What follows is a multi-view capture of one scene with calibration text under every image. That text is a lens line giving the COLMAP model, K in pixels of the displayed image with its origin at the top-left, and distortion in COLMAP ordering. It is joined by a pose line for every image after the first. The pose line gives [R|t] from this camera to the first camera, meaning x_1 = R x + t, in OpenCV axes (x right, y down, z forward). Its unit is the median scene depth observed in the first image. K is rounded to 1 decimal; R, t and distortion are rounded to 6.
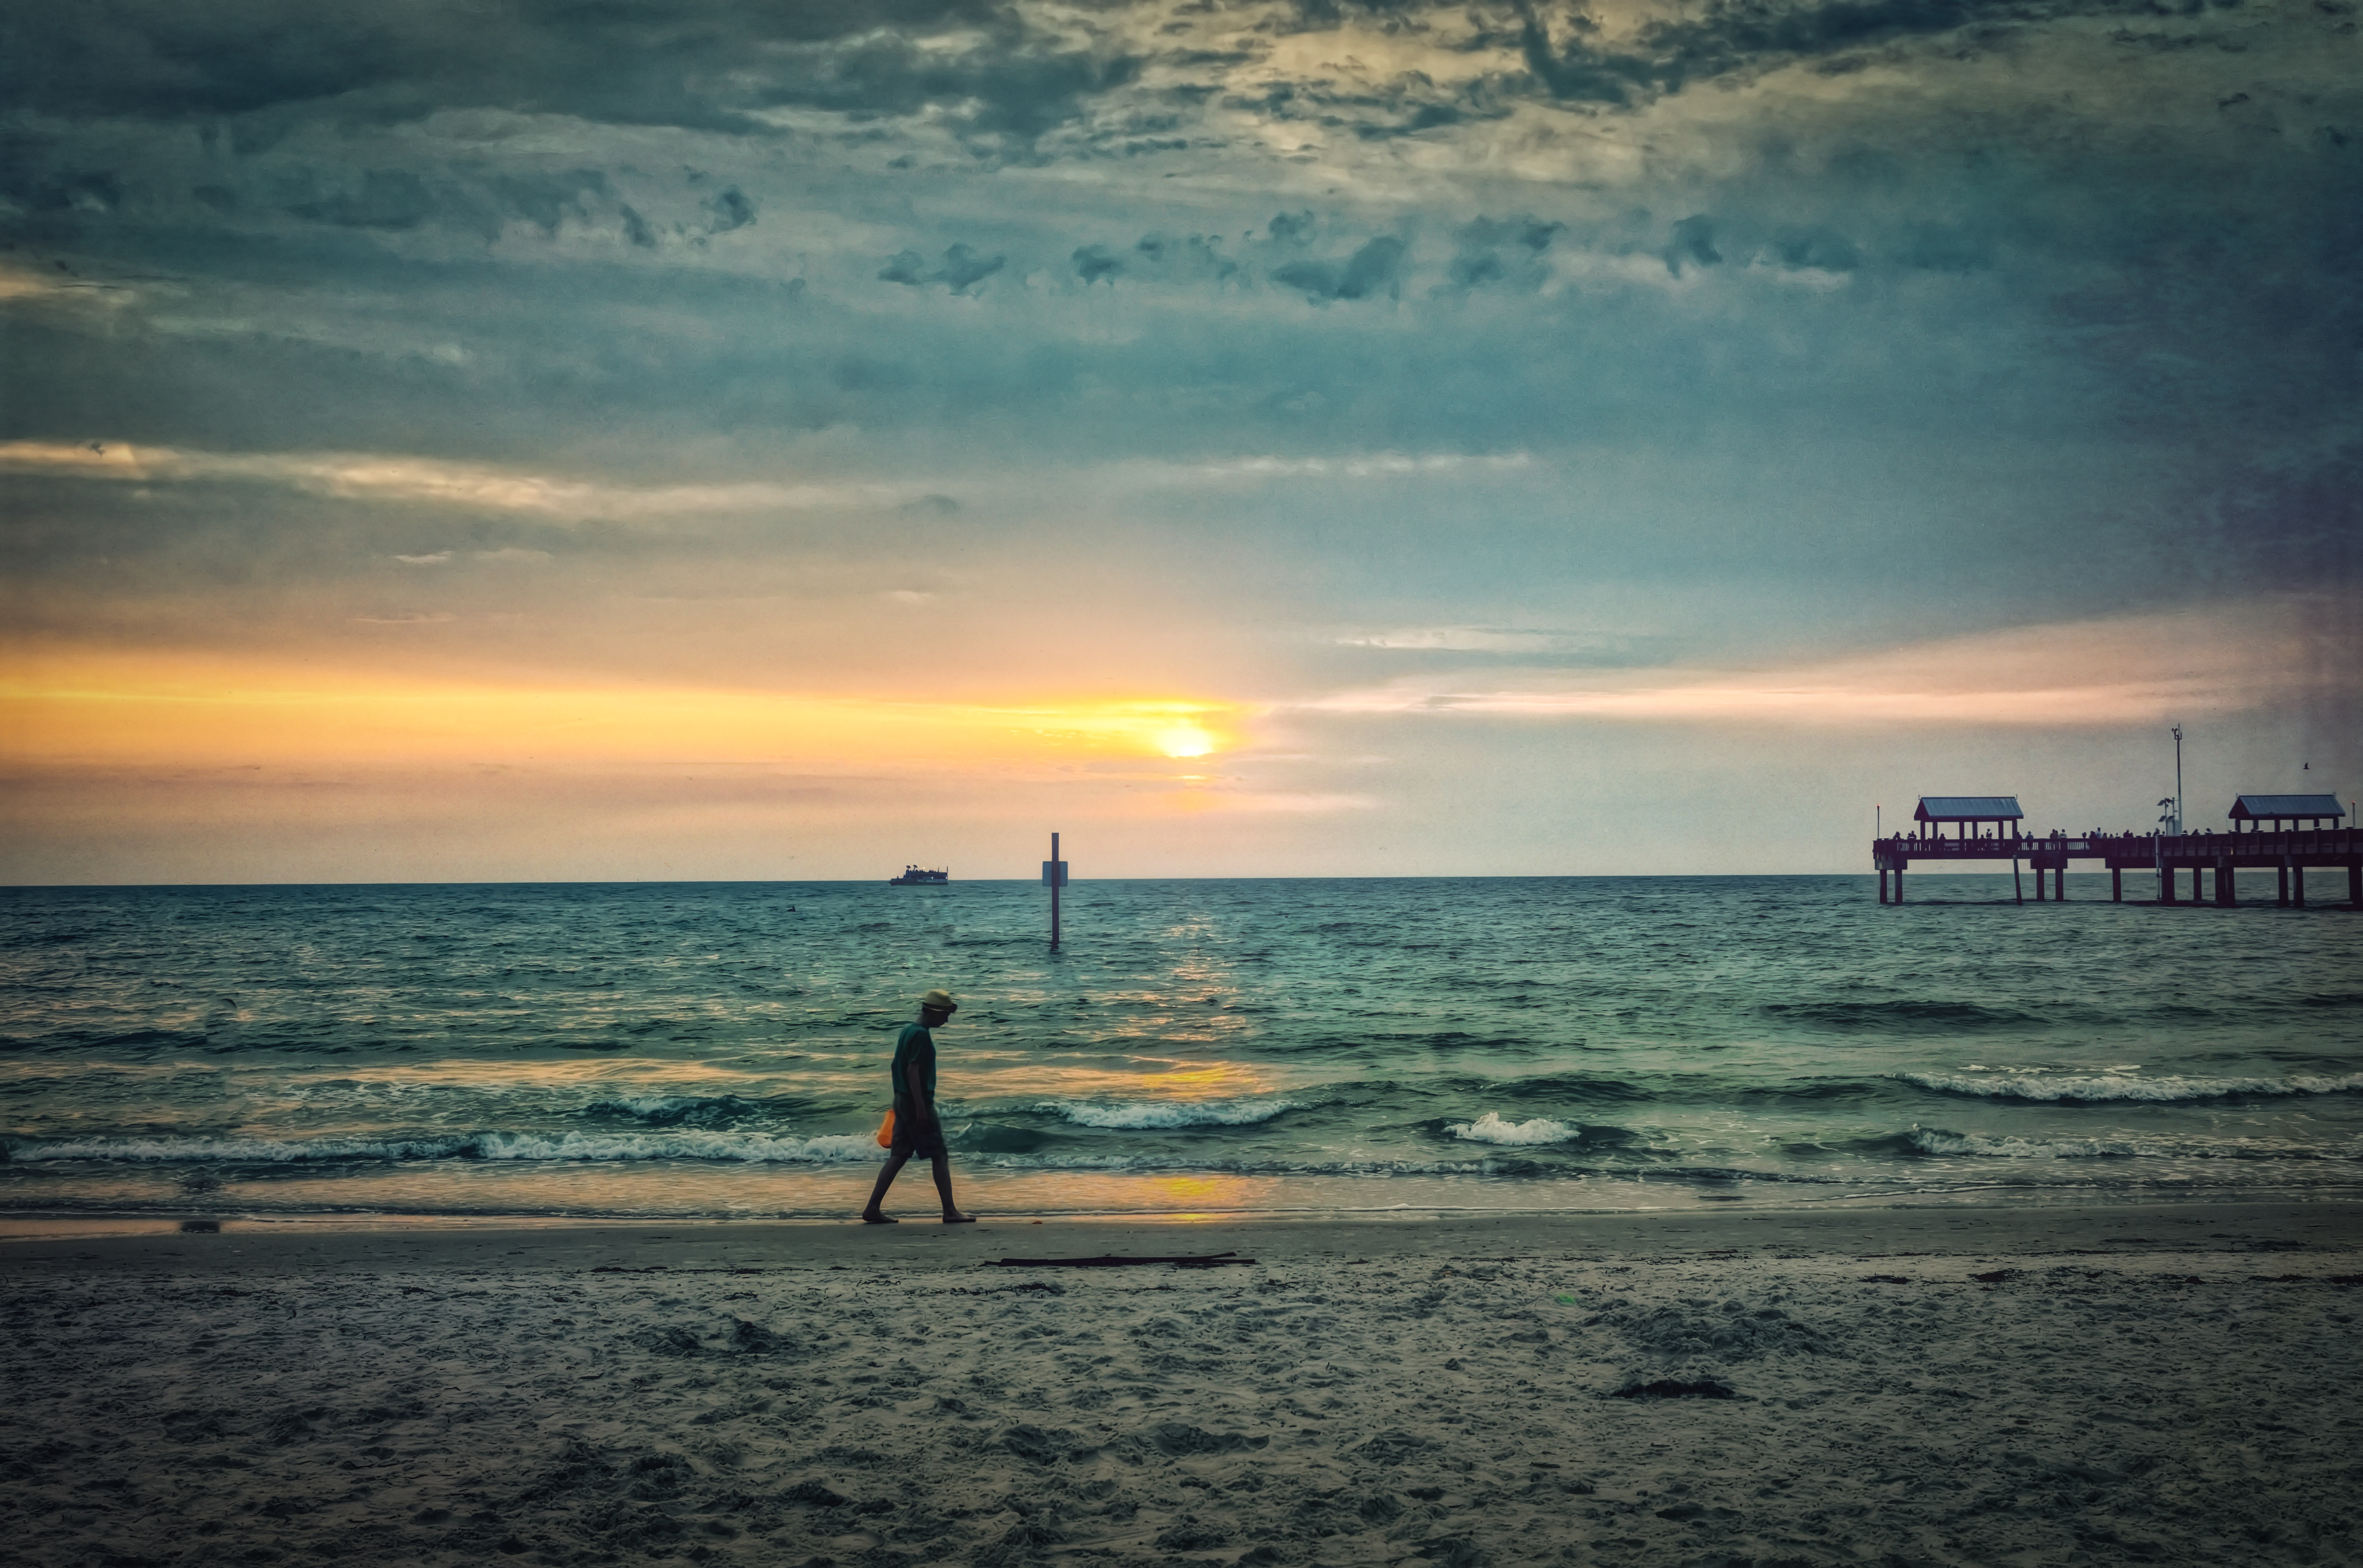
lens RADIAL K [[2774.3, 0, 1188.3], [0, 2774.3, 778.5], [0, 0, 1]] dist [0.020720, 0.000000]
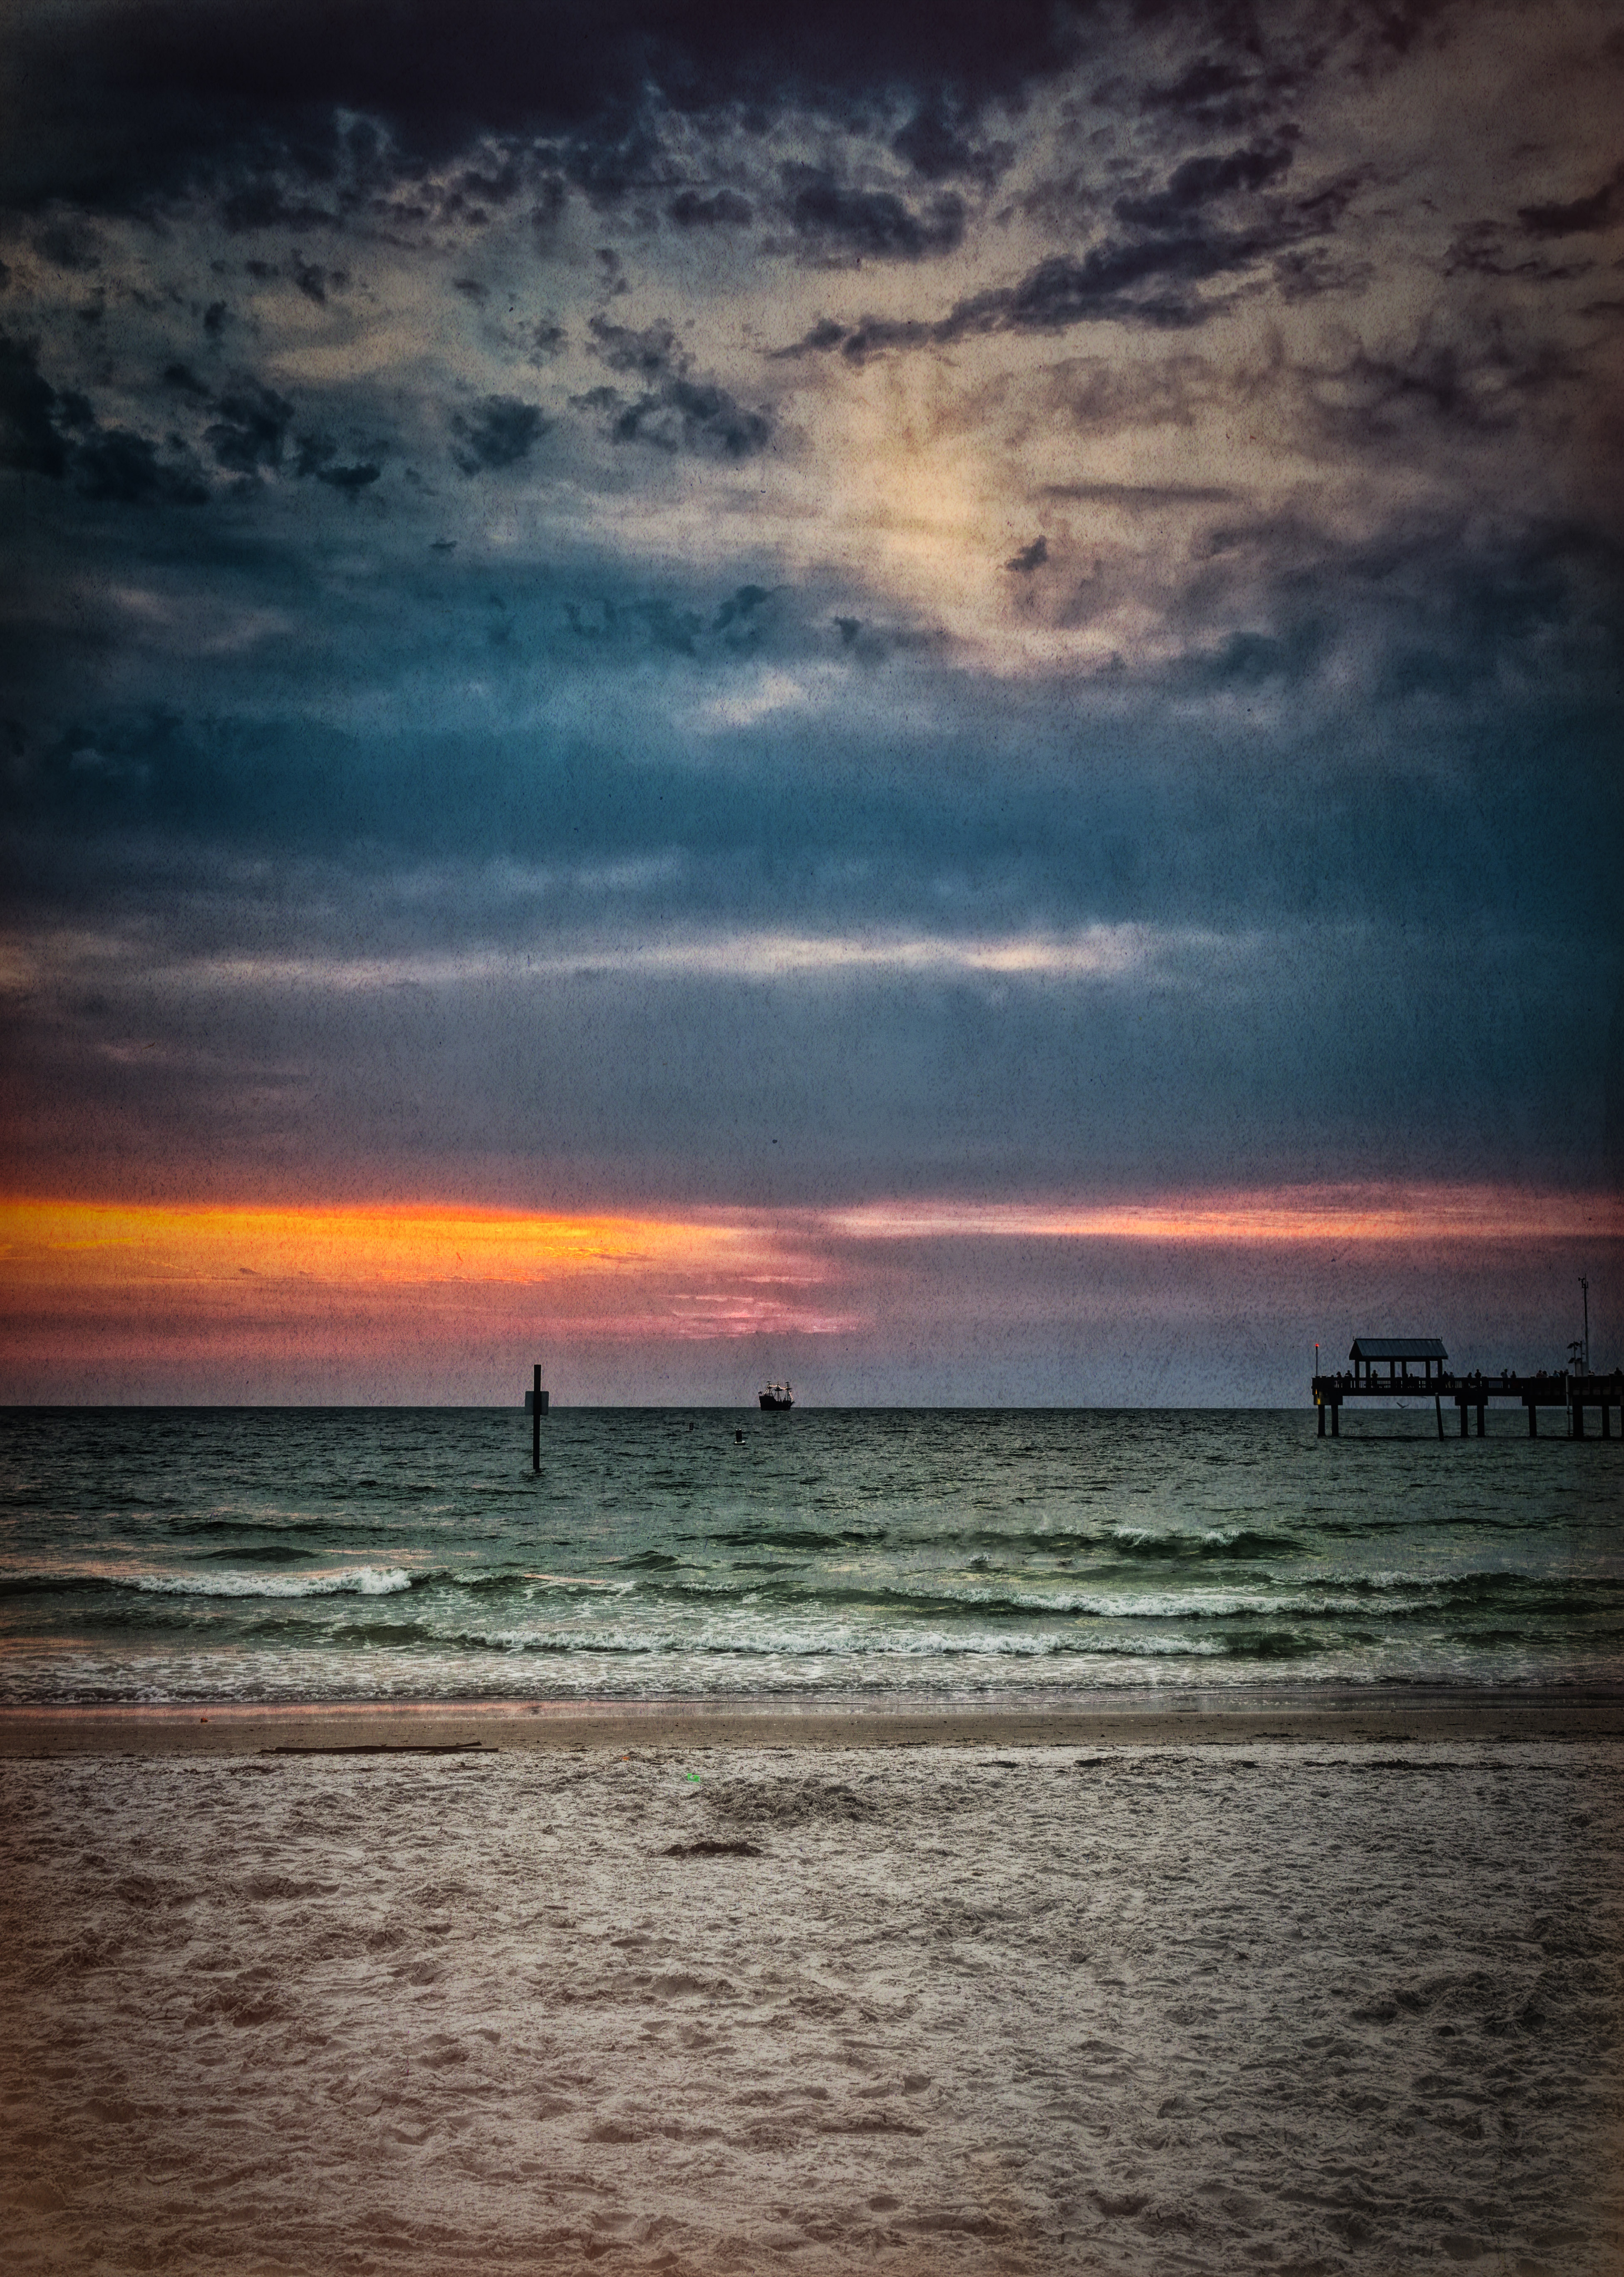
lens RADIAL K [[2614.5, 0, 813.1], [0, 2614.5, 1135.7], [0, 0, 1]] dist [0.022417, 0.000000]
pose [[0.999475, 0.011515, 0.030281, 0.136238], [-0.009450, 0.997677, -0.067465, -0.008213], [-0.030988, 0.067143, 0.997262, -0.110257]]
